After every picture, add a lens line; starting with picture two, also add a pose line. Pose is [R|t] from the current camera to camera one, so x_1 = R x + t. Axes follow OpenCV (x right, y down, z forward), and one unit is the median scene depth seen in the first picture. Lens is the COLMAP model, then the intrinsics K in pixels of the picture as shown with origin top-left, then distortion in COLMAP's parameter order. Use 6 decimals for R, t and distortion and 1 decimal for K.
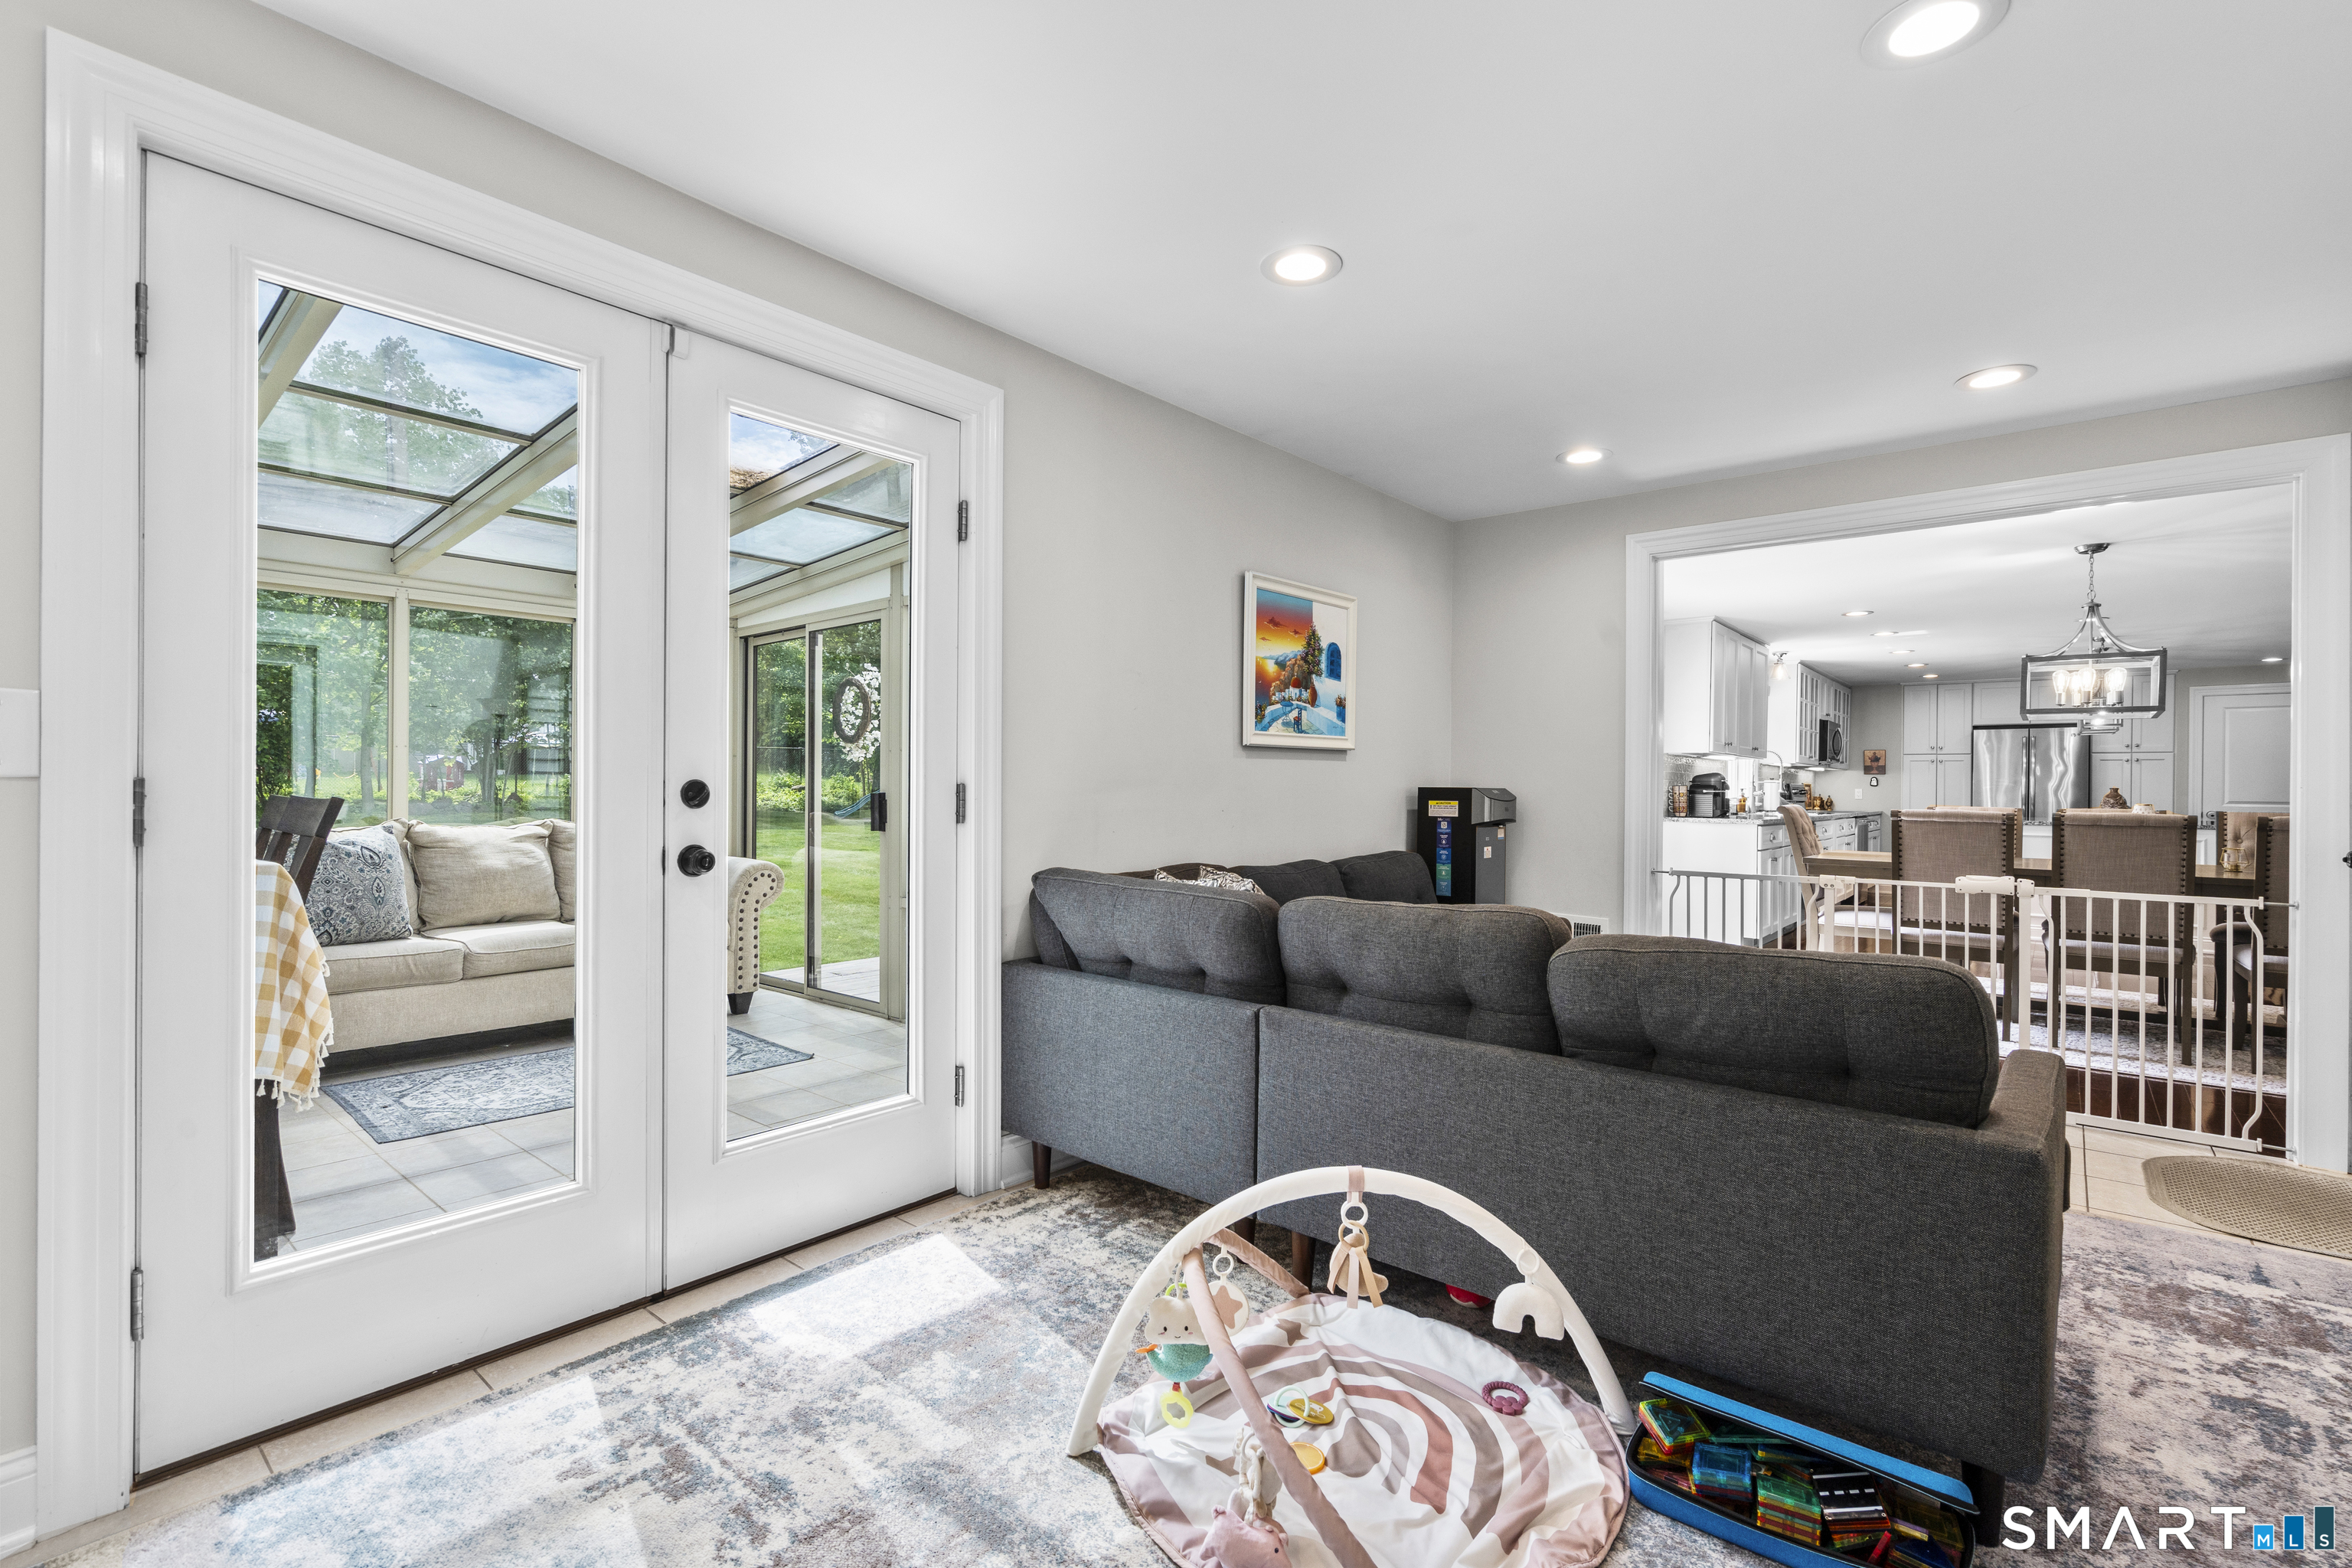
lens RADIAL K [[1063.4, 0, 1172.4], [0, 1063.4, 792.1], [0, 0, 1]] dist [-0.001842, 0.000626]
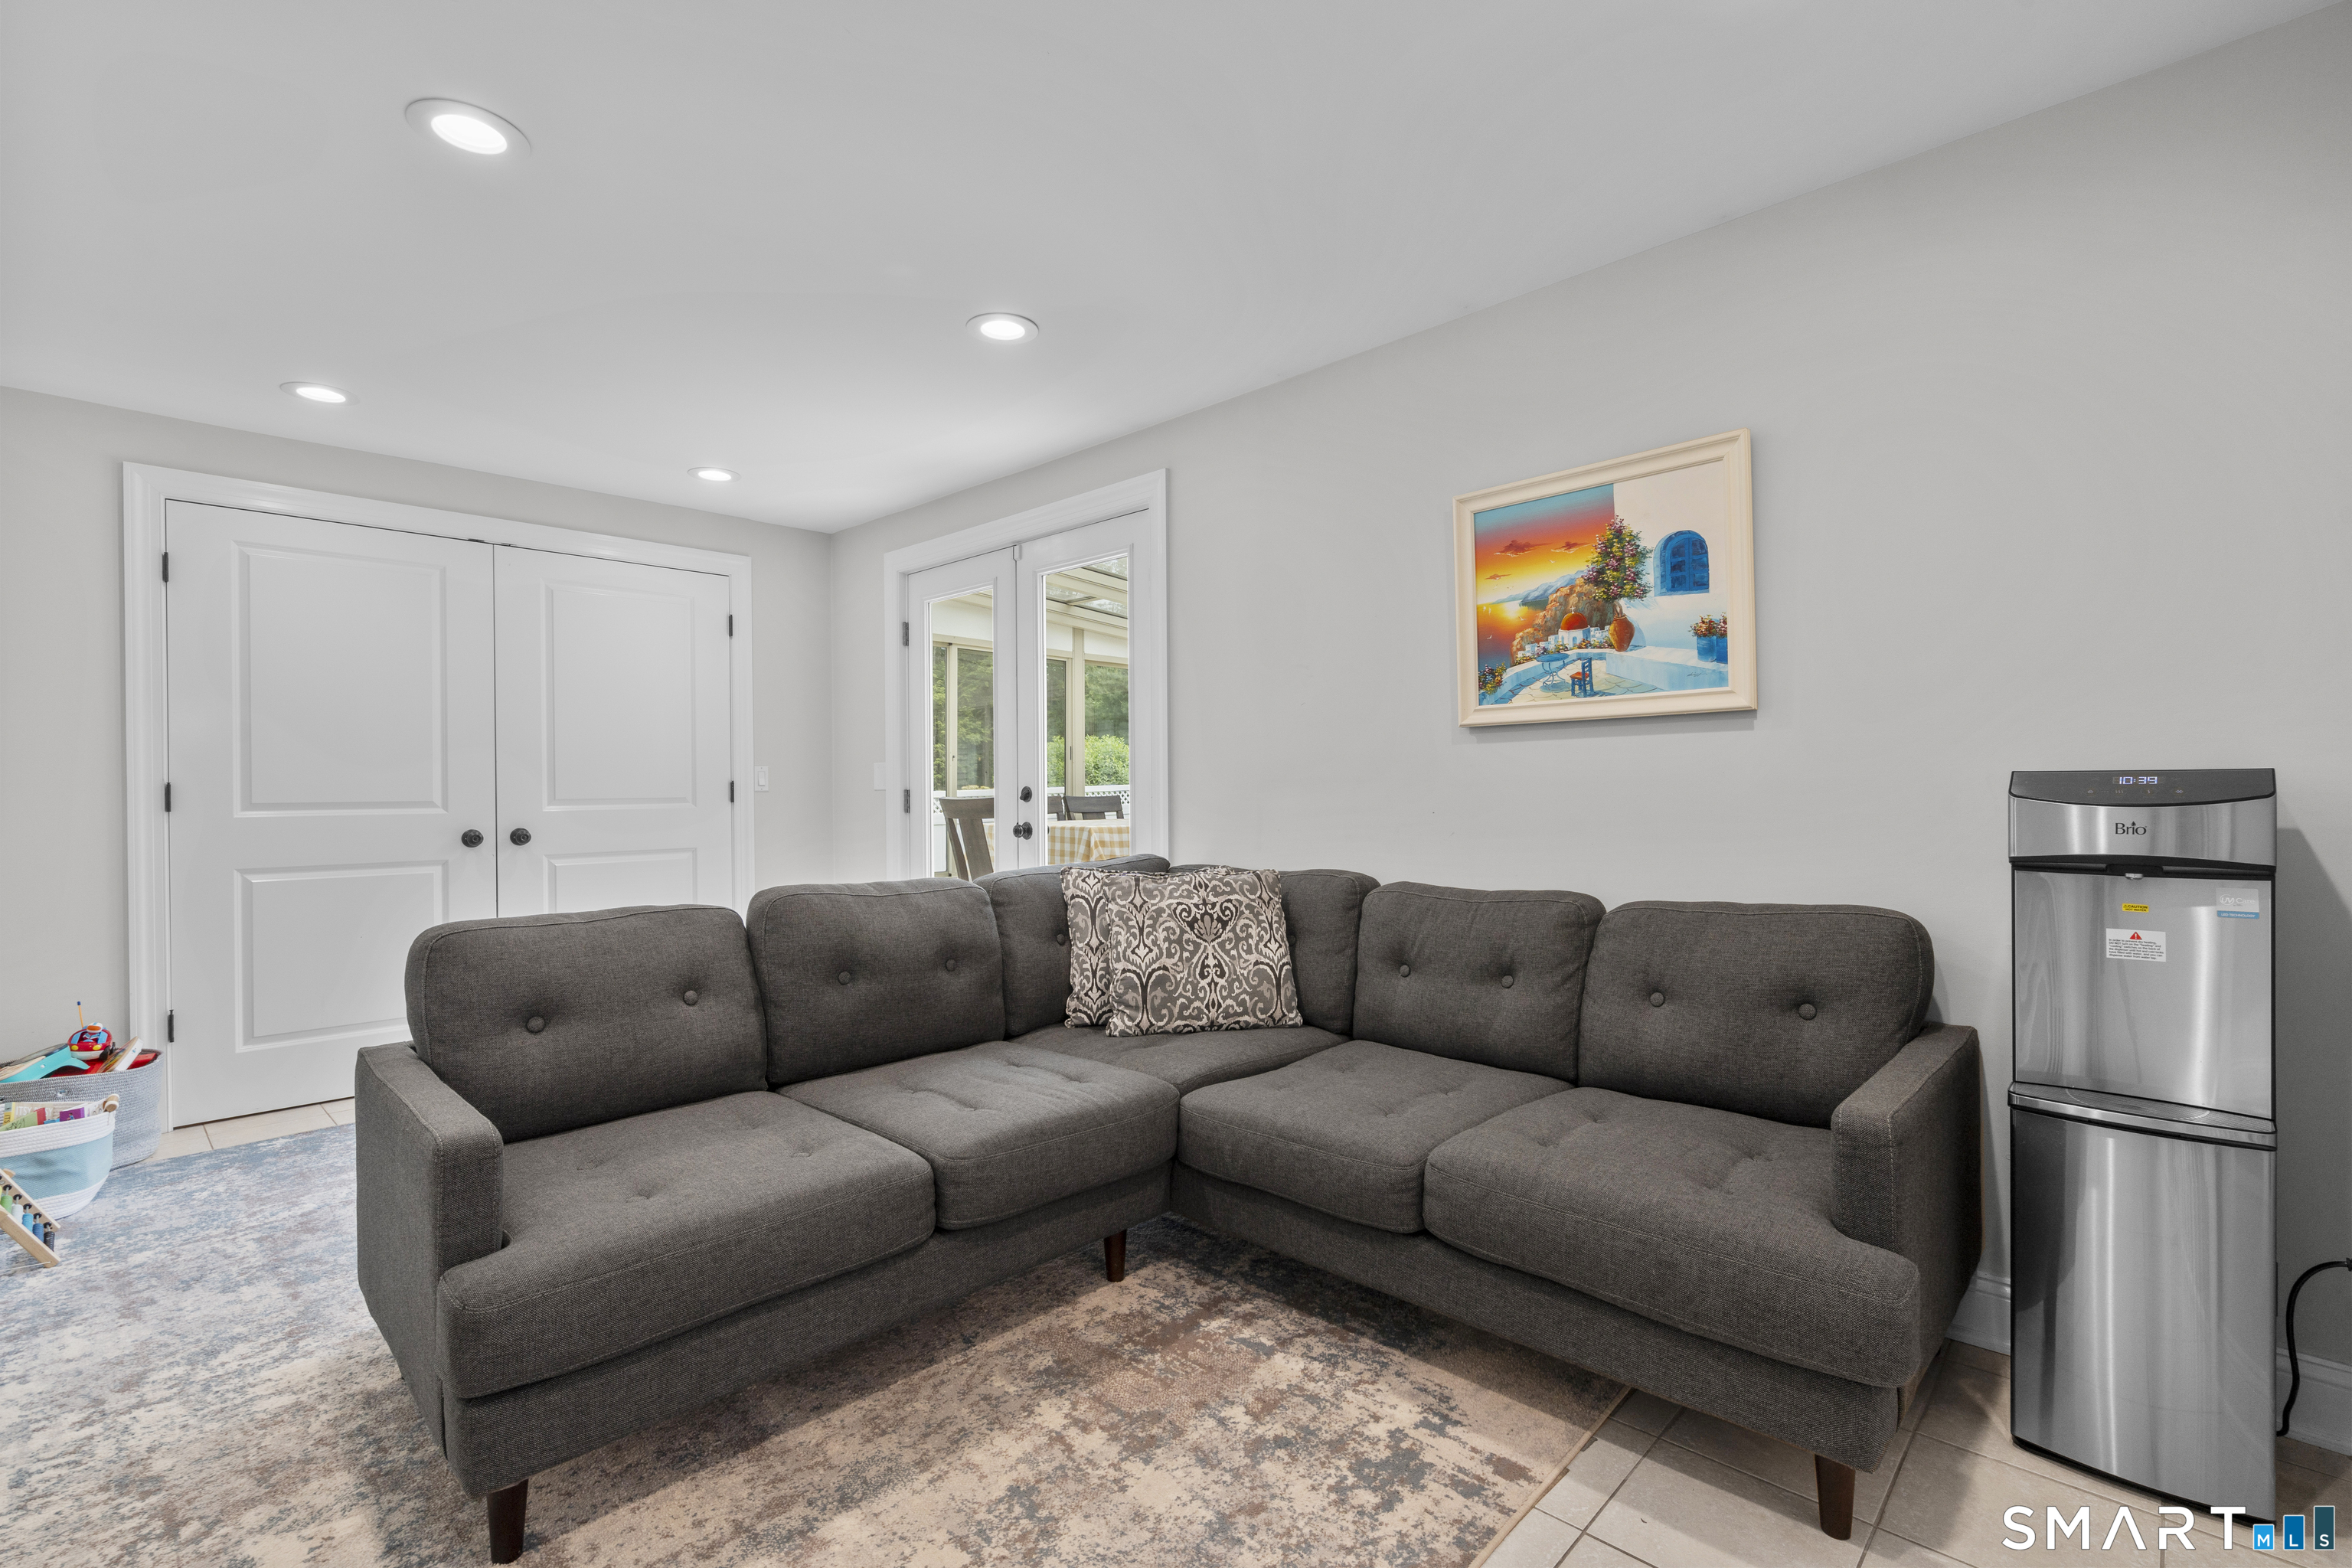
lens RADIAL K [[1063.4, 0, 1175.7], [0, 1063.4, 789.4], [0, 0, 1]] dist [-0.001842, 0.000626]
pose [[-0.063440, -0.005491, -0.997971, 1.305946], [0.007583, 0.999953, -0.005984, 0.004907], [0.997957, -0.007947, -0.063395, 1.318770]]
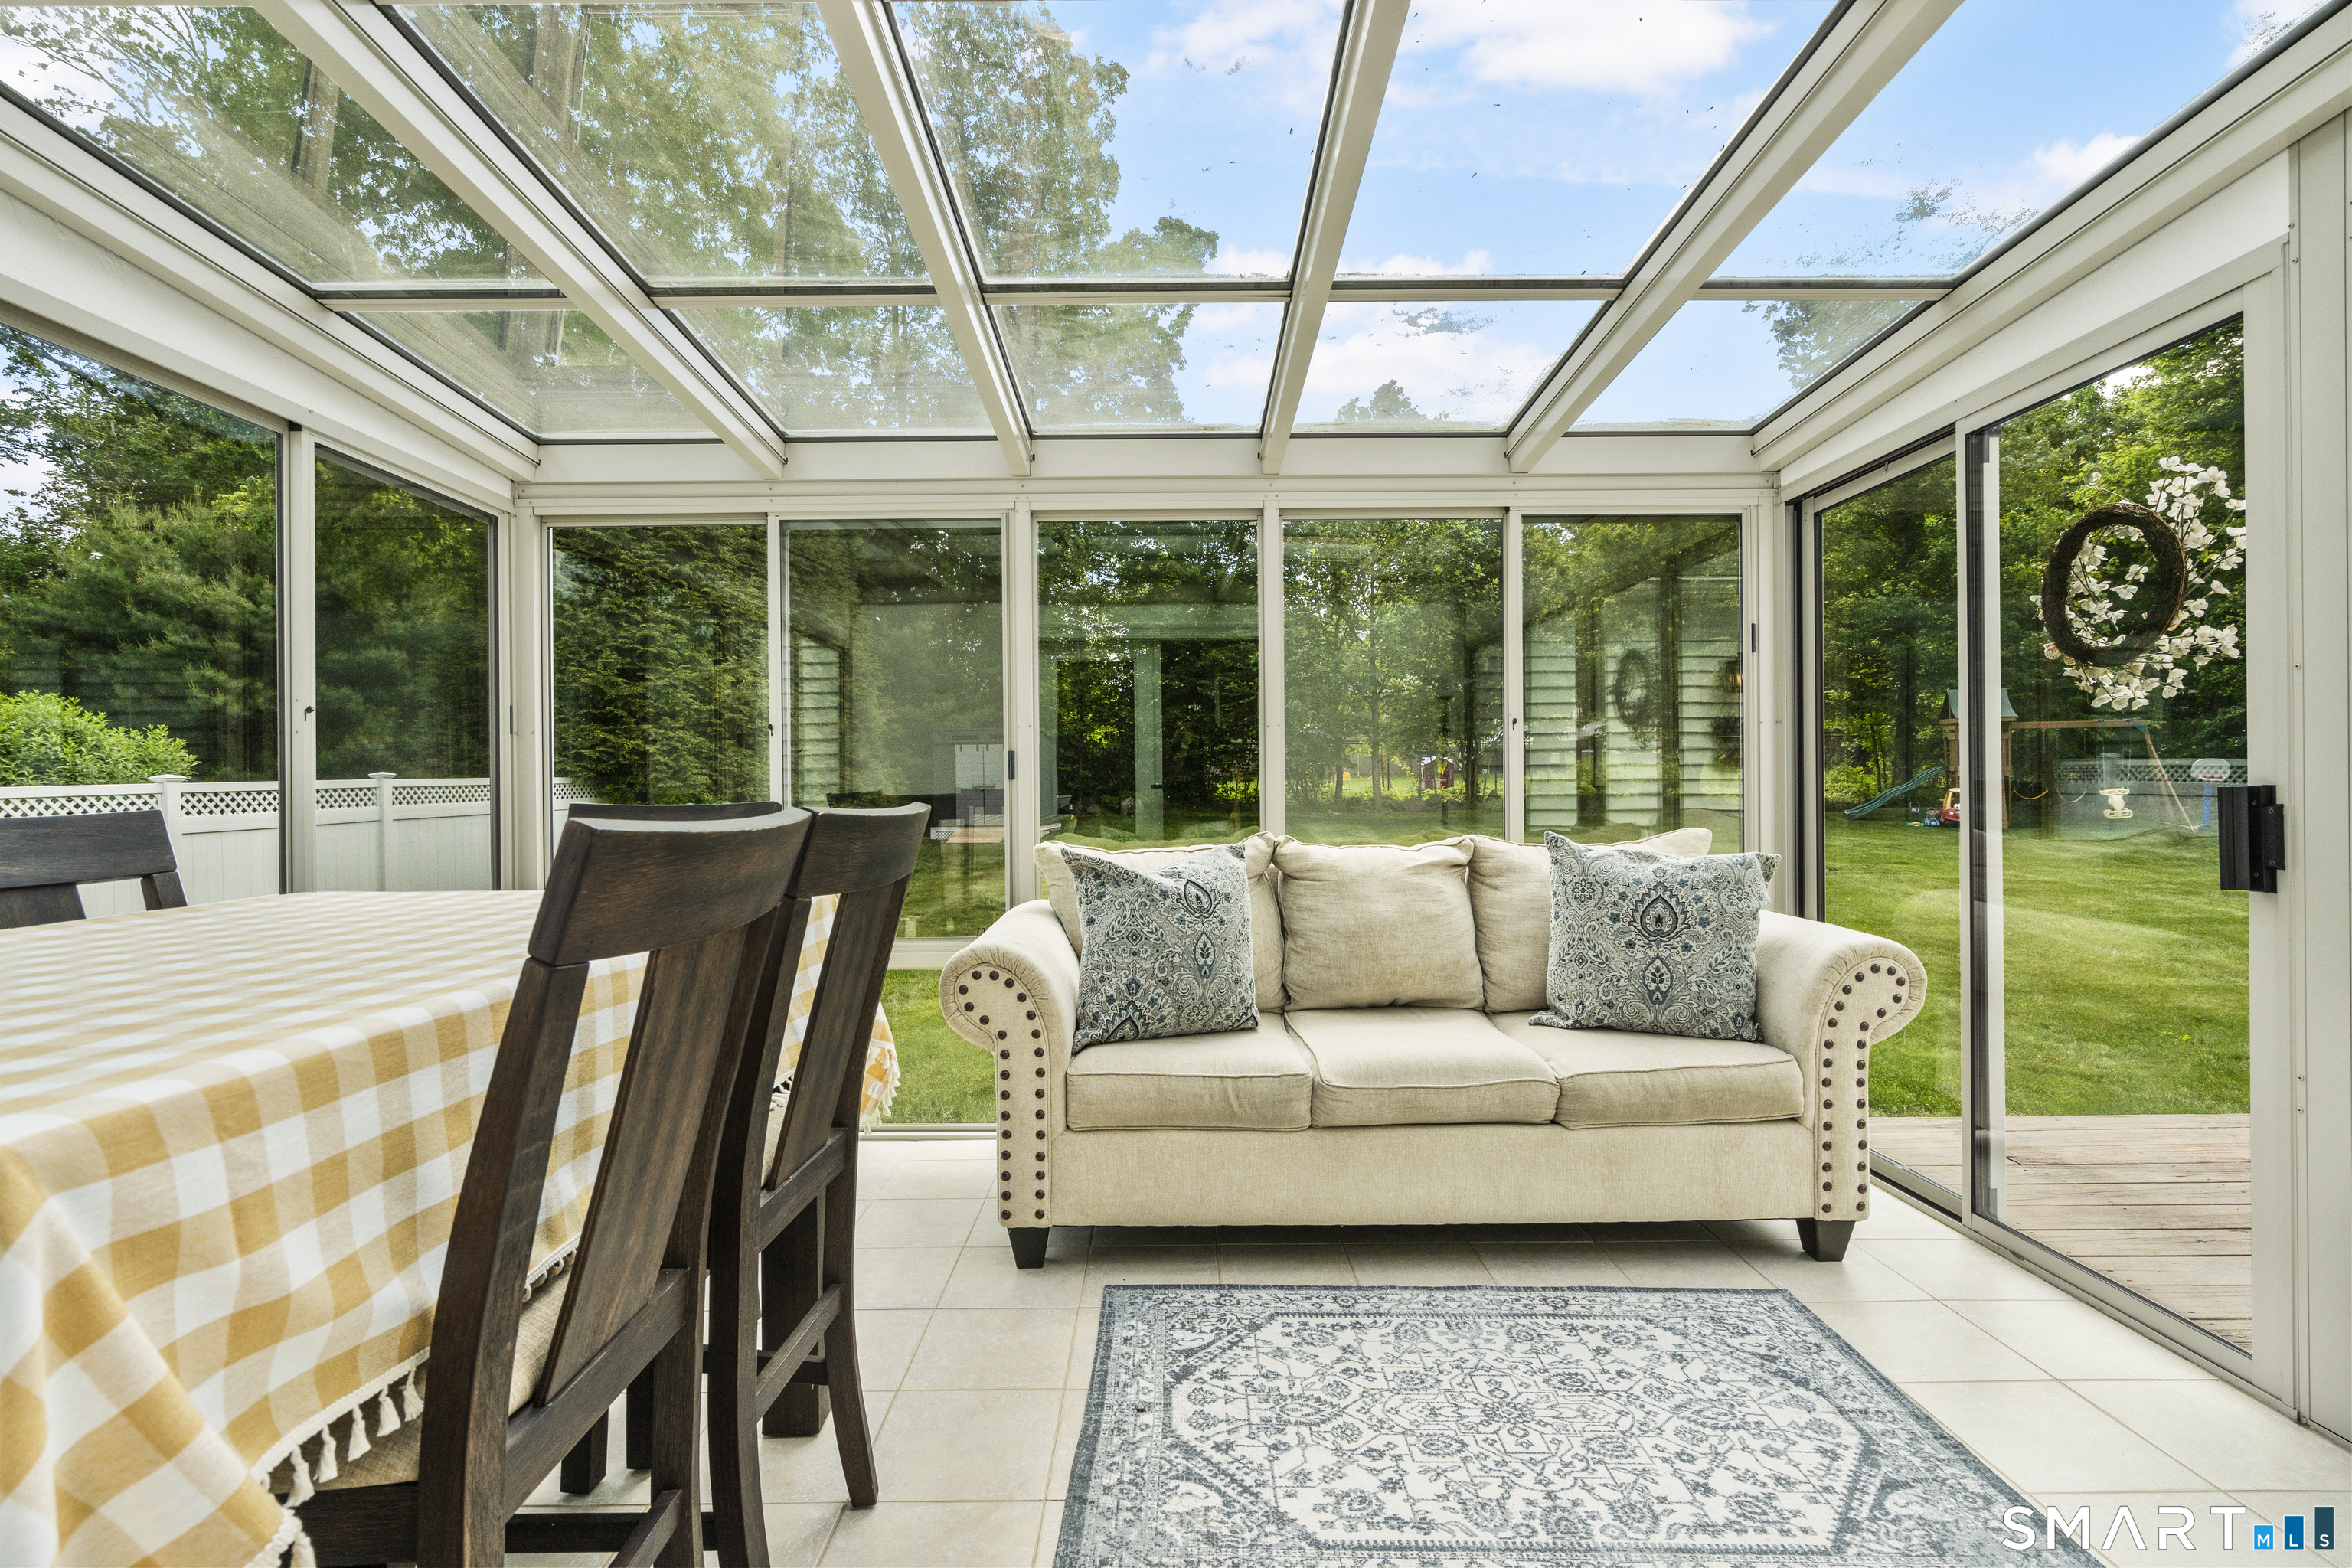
lens RADIAL K [[1063.4, 0, 1176.0], [0, 1063.4, 788.3], [0, 0, 1]] dist [-0.001842, 0.000626]
pose [[0.659228, -0.010534, -0.751869, -0.222378], [0.010337, 0.999934, -0.004946, -0.000312], [0.751872, -0.004512, 0.659294, 0.440132]]
